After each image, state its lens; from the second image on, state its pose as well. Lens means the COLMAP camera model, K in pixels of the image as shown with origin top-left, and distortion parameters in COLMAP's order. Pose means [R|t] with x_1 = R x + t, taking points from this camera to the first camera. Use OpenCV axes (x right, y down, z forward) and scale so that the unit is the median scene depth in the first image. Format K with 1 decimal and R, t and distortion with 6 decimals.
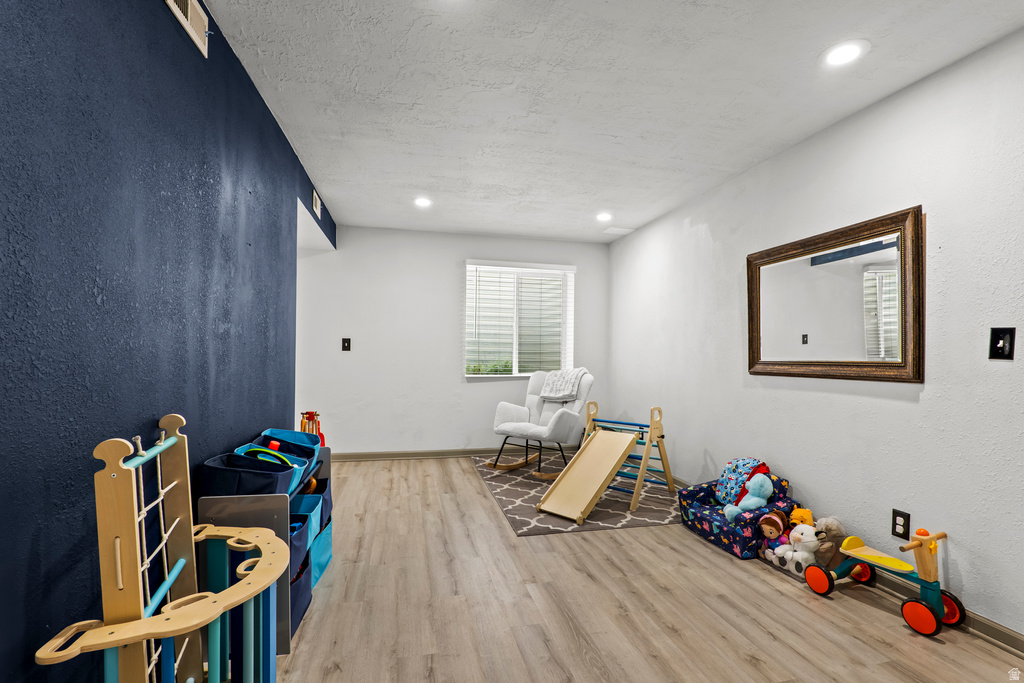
lens RADIAL K [[473.4, 0, 511.6], [0, 473.4, 349.7], [0, 0, 1]] dist [-0.015412, 0.000233]
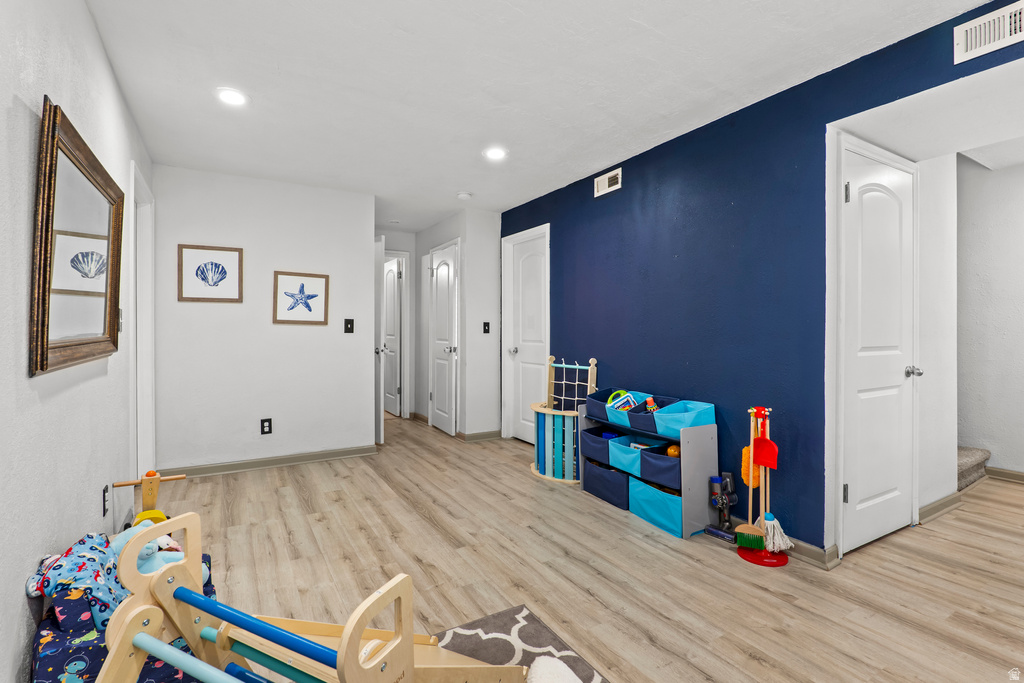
lens RADIAL K [[478.7, 0, 506.3], [0, 478.7, 334.5], [0, 0, 1]] dist [-0.014004, 0.000672]
pose [[-0.952483, -0.011317, -0.304381, 0.286740], [-0.010946, 0.999936, -0.002925, 0.014235], [0.304395, 0.000546, -0.952546, 1.902813]]
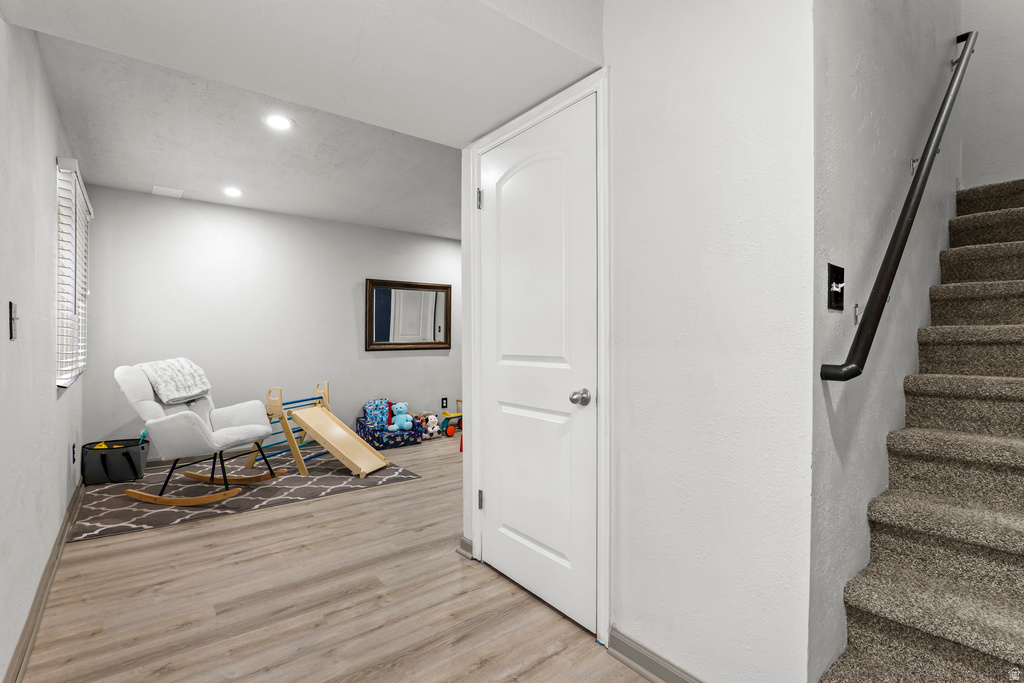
lens RADIAL K [[473.4, 0, 511.6], [0, 473.4, 349.7], [0, 0, 1]] dist [-0.015412, 0.000233]
pose [[-0.433996, -0.030181, 0.900409, -1.490937], [-0.012629, 0.999544, 0.027416, -0.004535], [-0.900826, 0.000528, -0.434179, 1.567062]]
